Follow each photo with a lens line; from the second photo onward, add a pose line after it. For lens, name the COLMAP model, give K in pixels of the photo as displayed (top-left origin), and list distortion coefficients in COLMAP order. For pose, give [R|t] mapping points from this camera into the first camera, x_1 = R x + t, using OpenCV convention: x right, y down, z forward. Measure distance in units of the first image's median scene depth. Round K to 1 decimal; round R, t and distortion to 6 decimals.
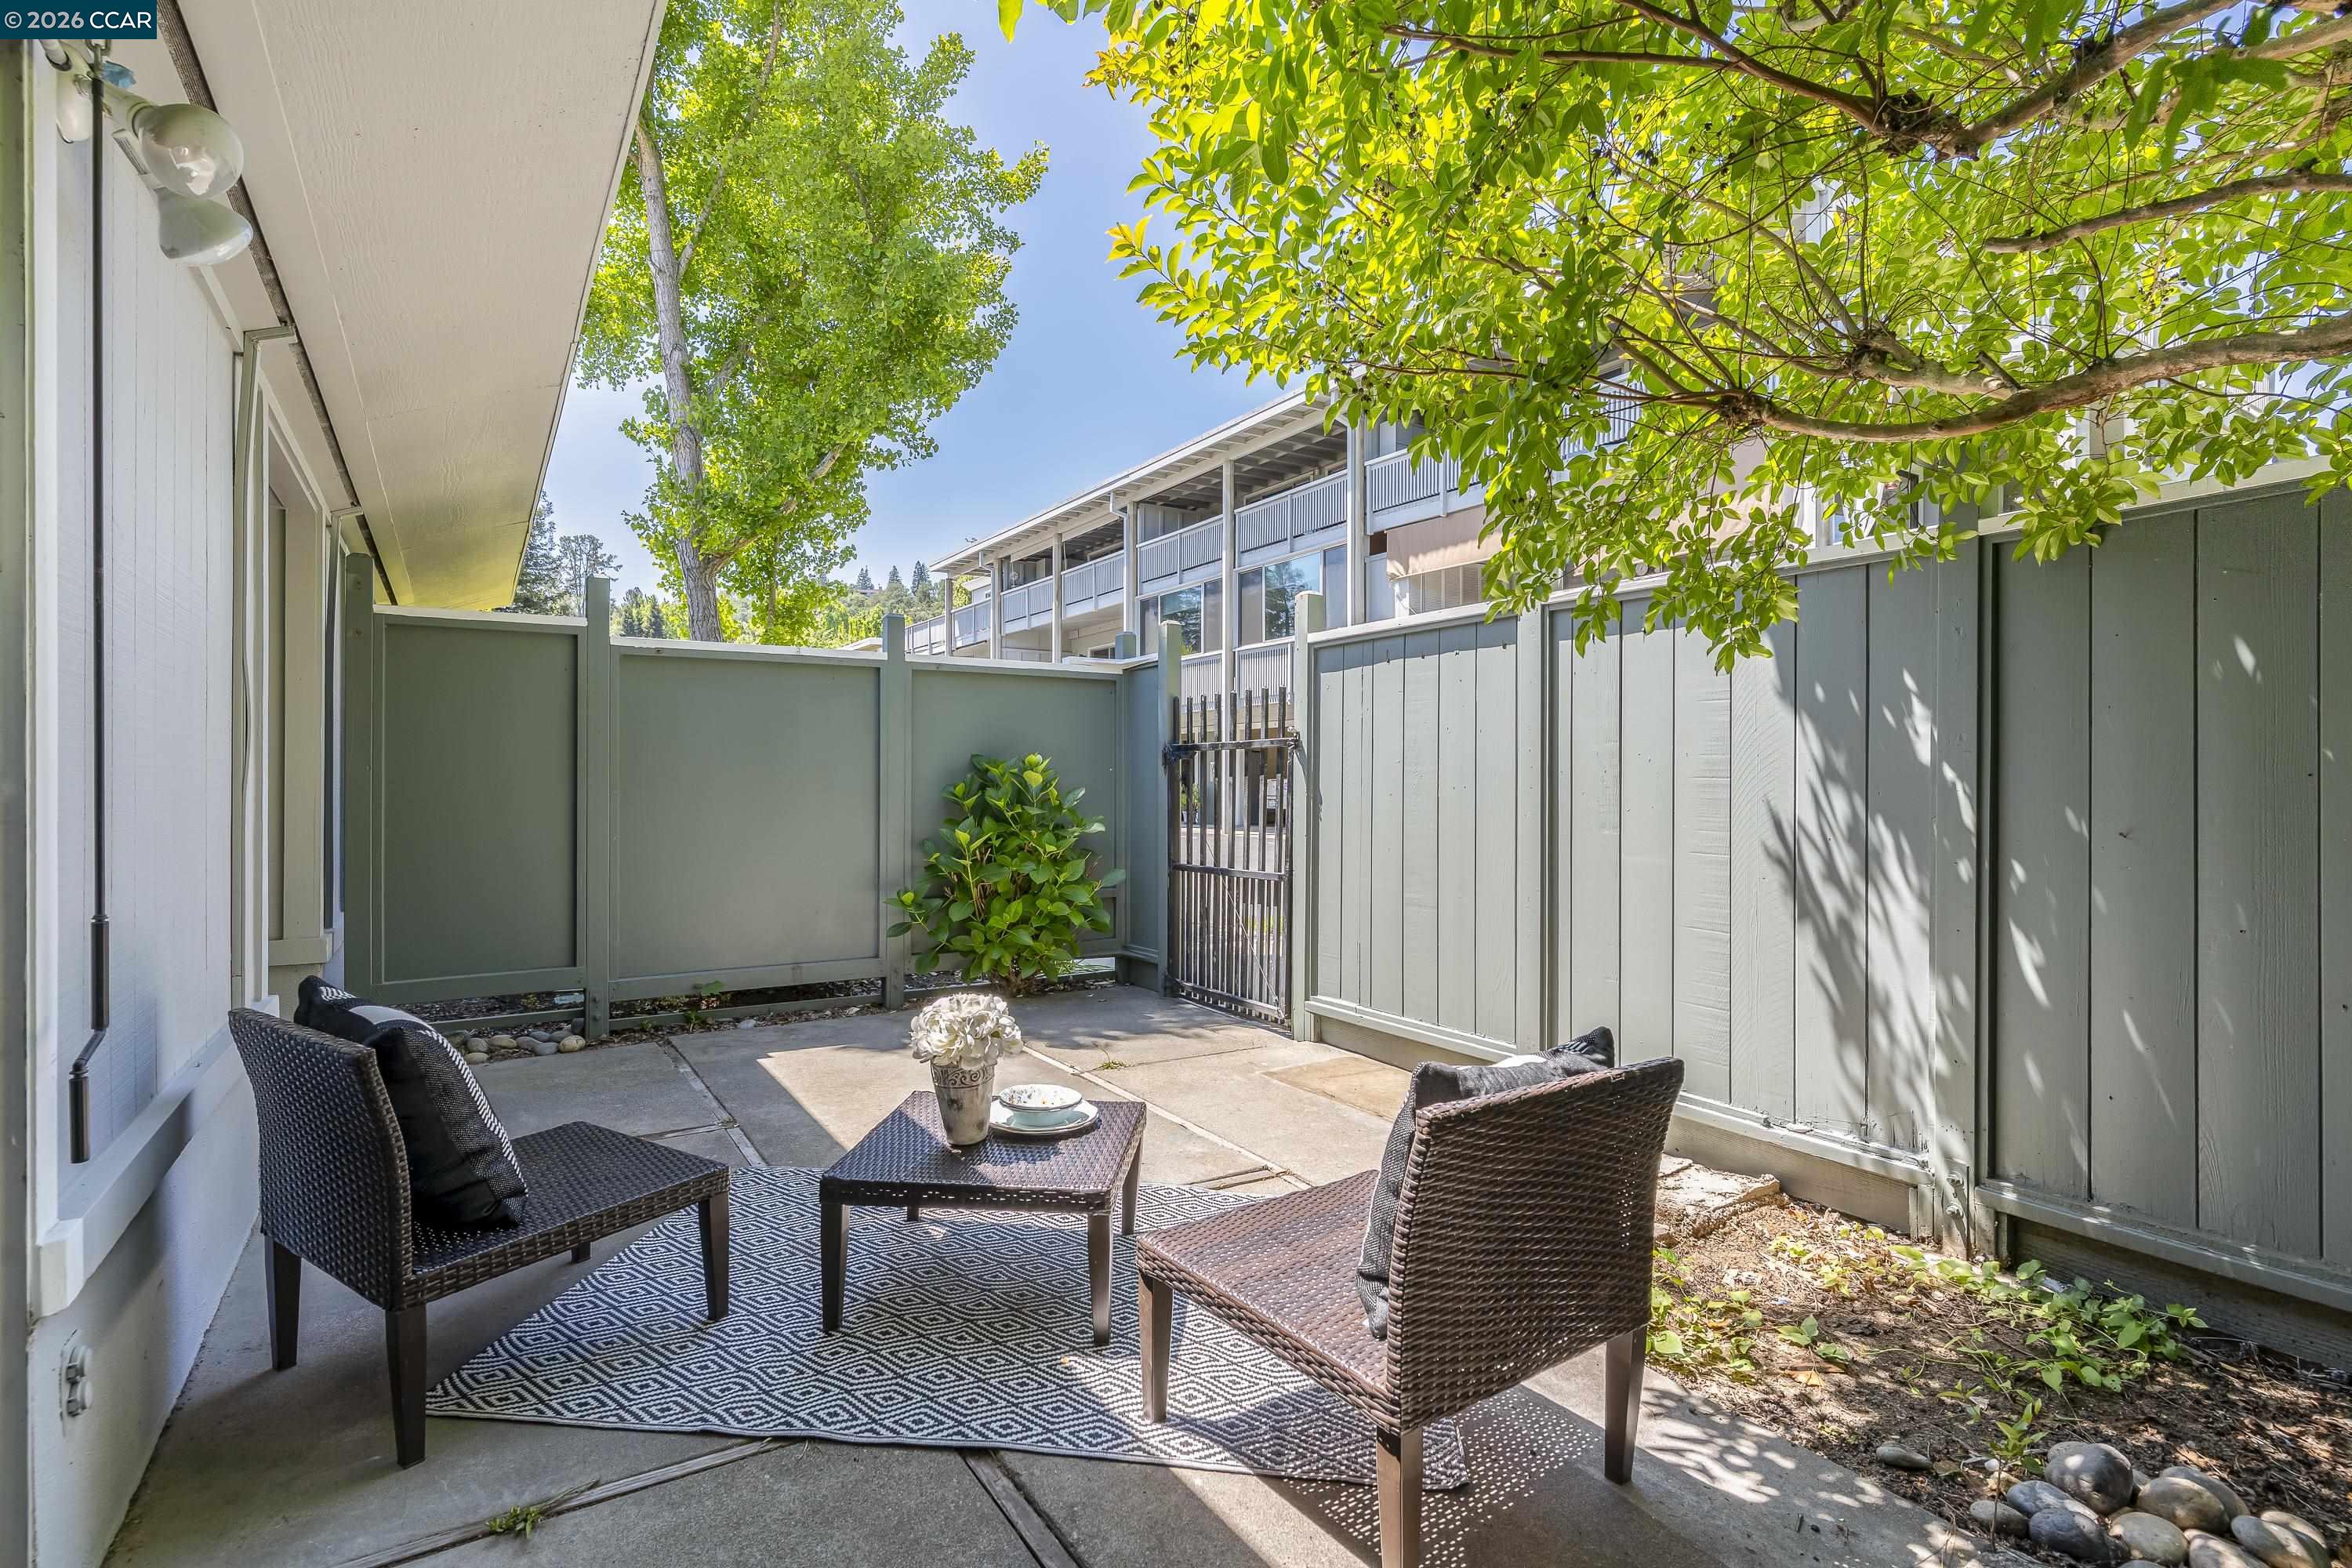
lens RADIAL K [[1110.0, 0, 1139.4], [0, 1110.0, 781.1], [0, 0, 1]] dist [0.000272, 0.003644]
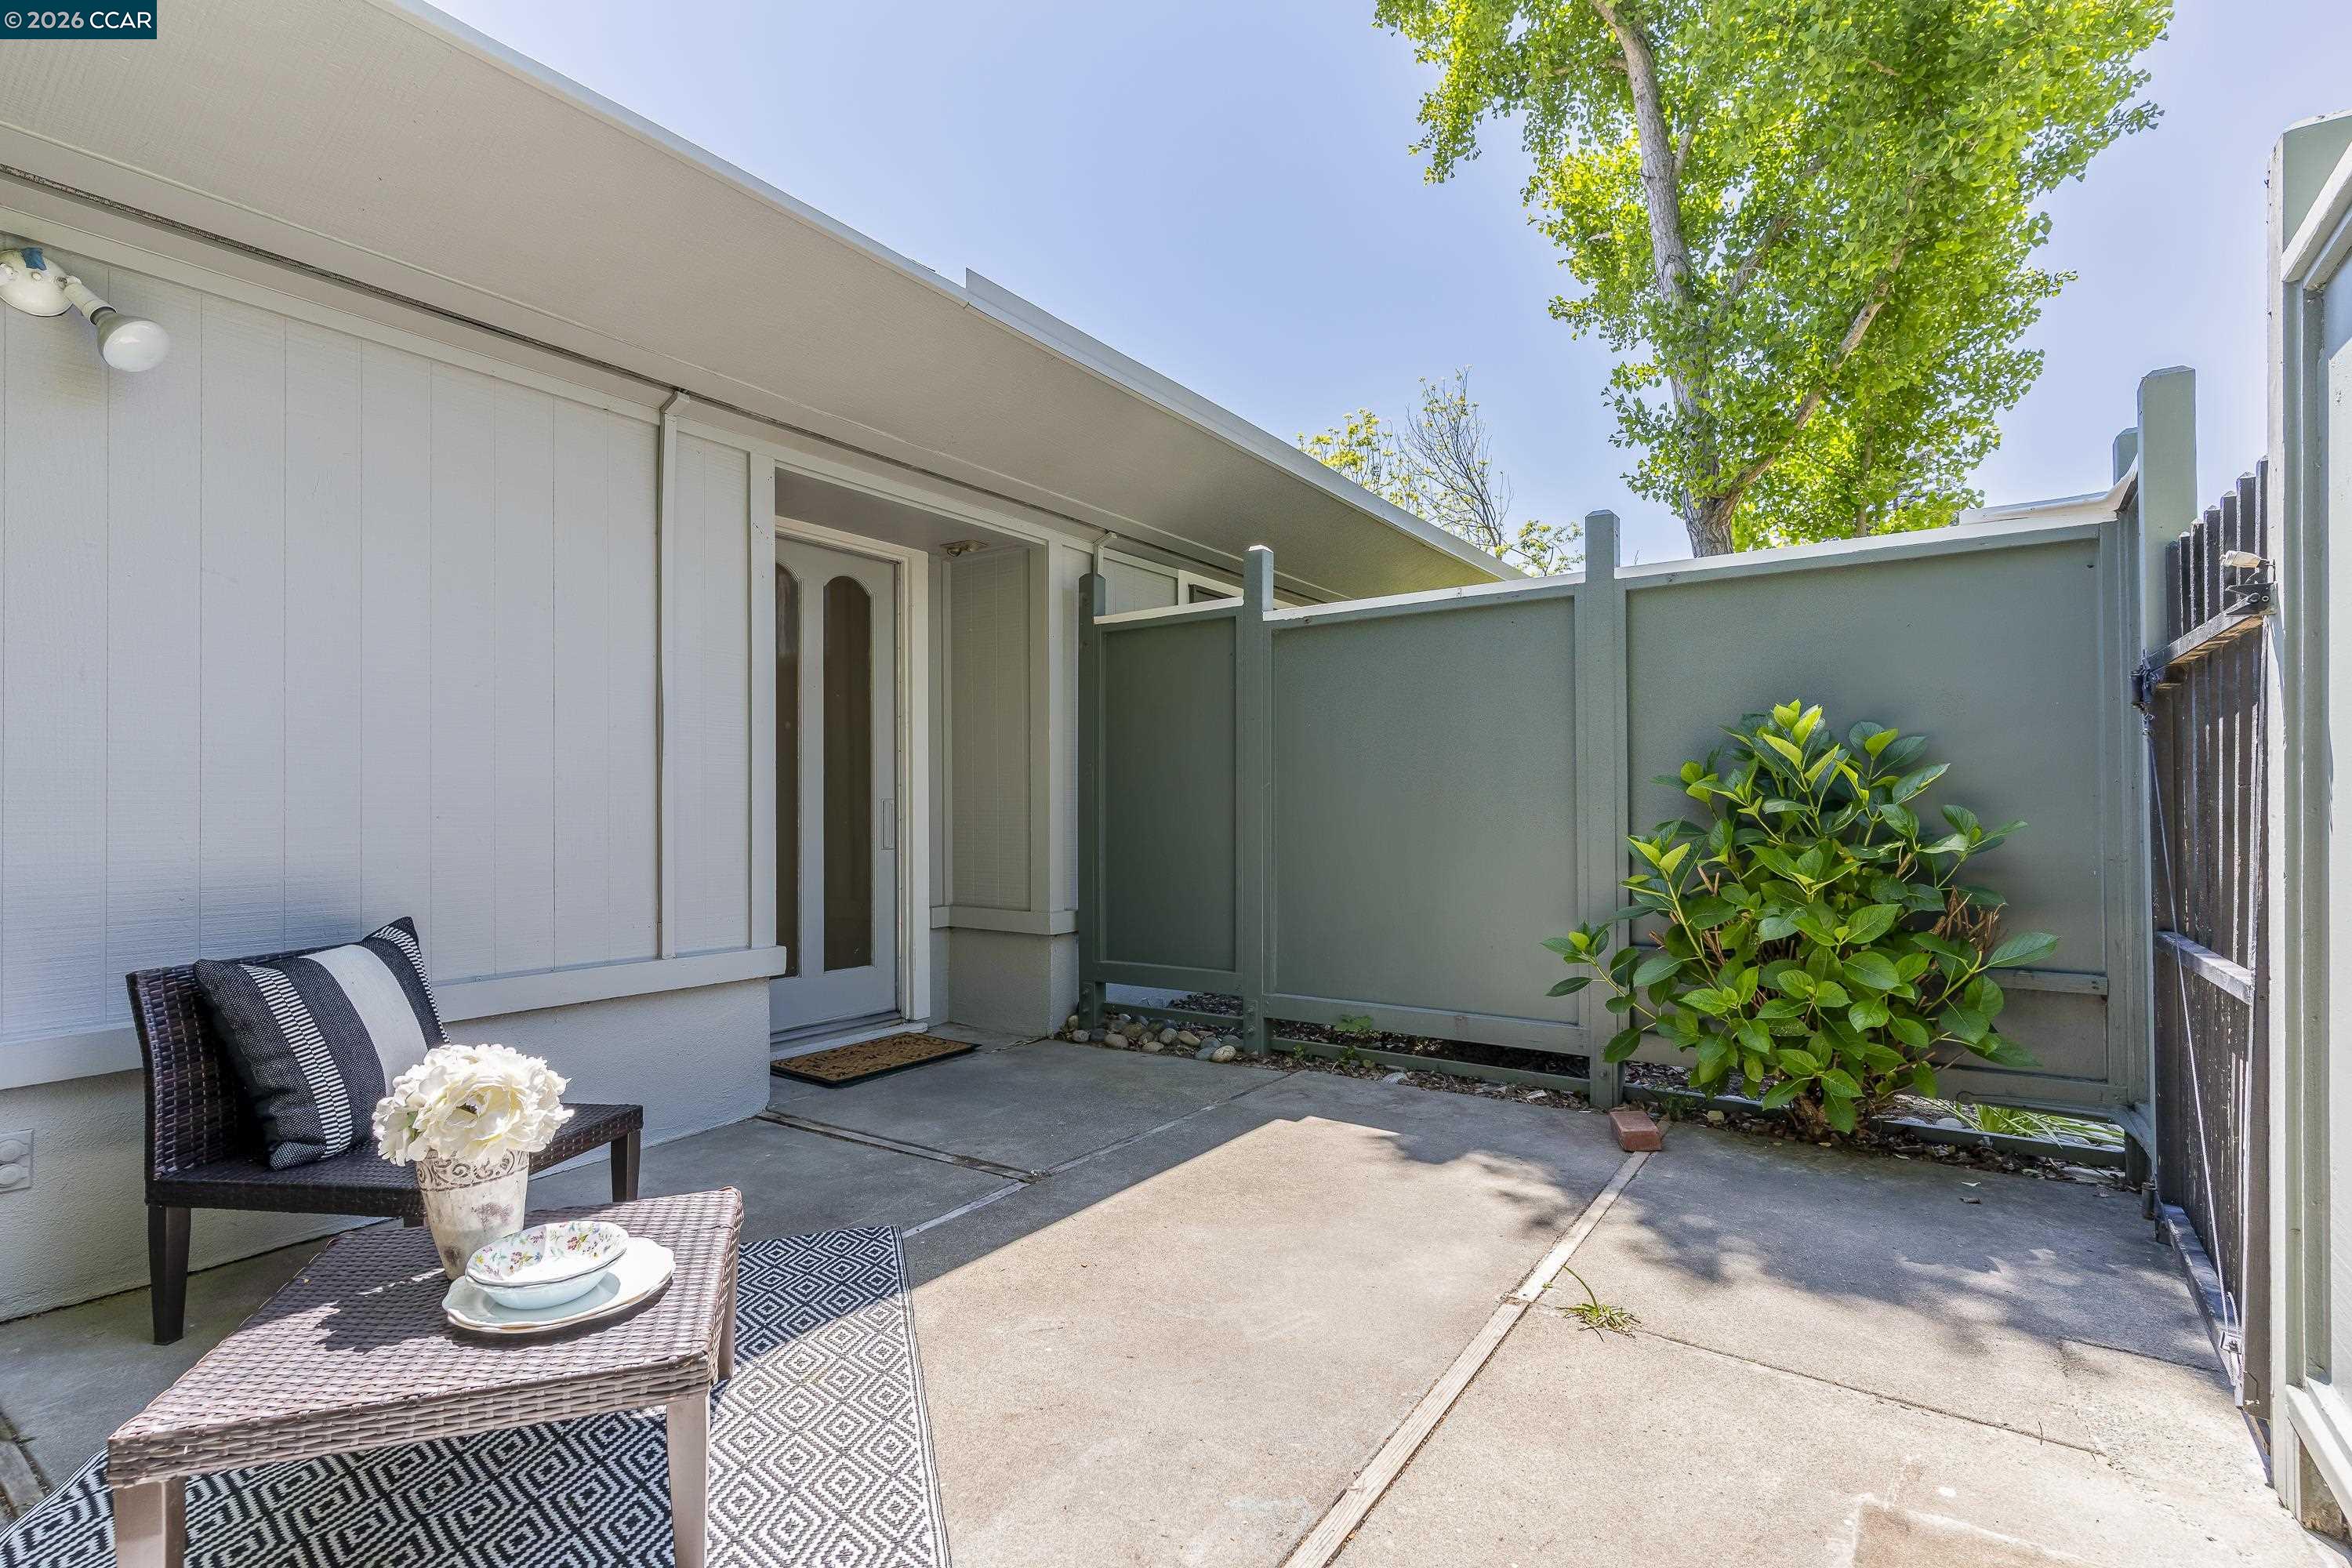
lens RADIAL K [[1110.0, 0, 1173.5], [0, 1110.0, 780.3], [0, 0, 1]] dist [0.000272, 0.003644]
pose [[0.412663, -0.022495, -0.910606, 0.317091], [0.006796, 0.999743, -0.021617, 0.026514], [0.910858, 0.002732, 0.412710, 0.568648]]
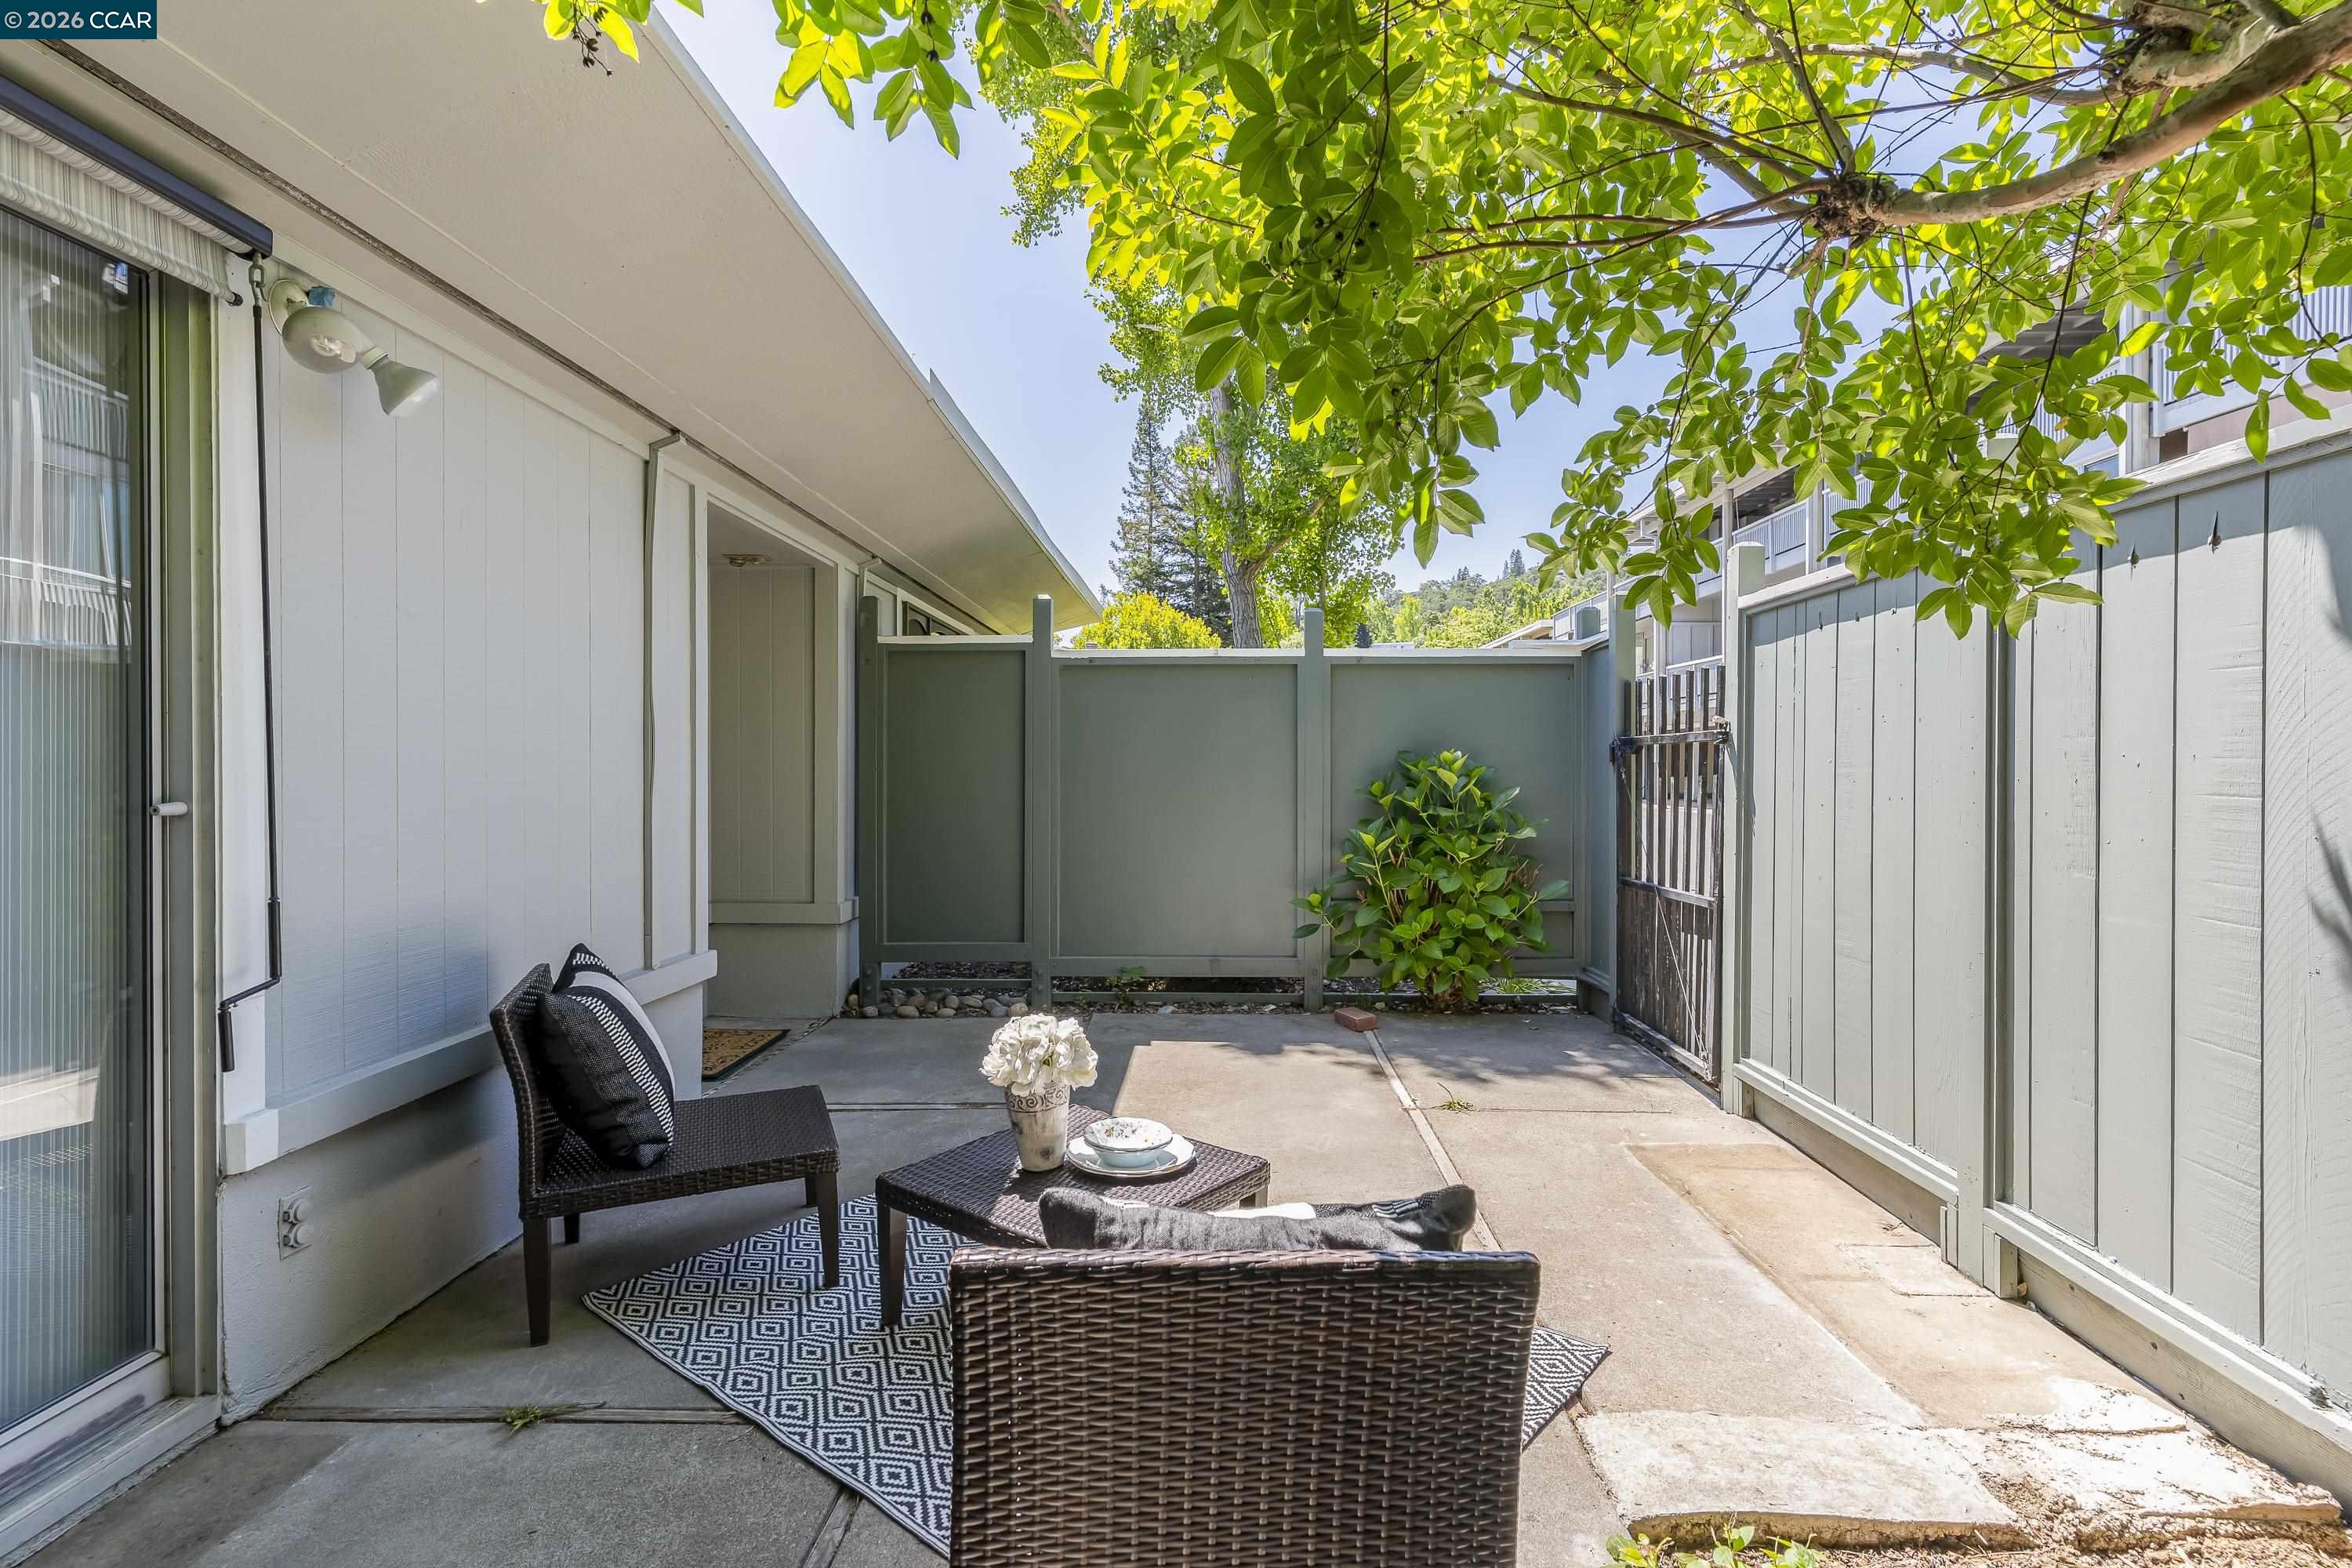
lens RADIAL K [[1110.0, 0, 1200.0], [0, 1110.0, 769.8], [0, 0, 1]] dist [0.000272, 0.003644]
pose [[0.849200, 0.001576, -0.528069, 0.244279], [0.000357, 0.999994, 0.003558, -0.013472], [0.528071, -0.003210, 0.849194, 0.129890]]
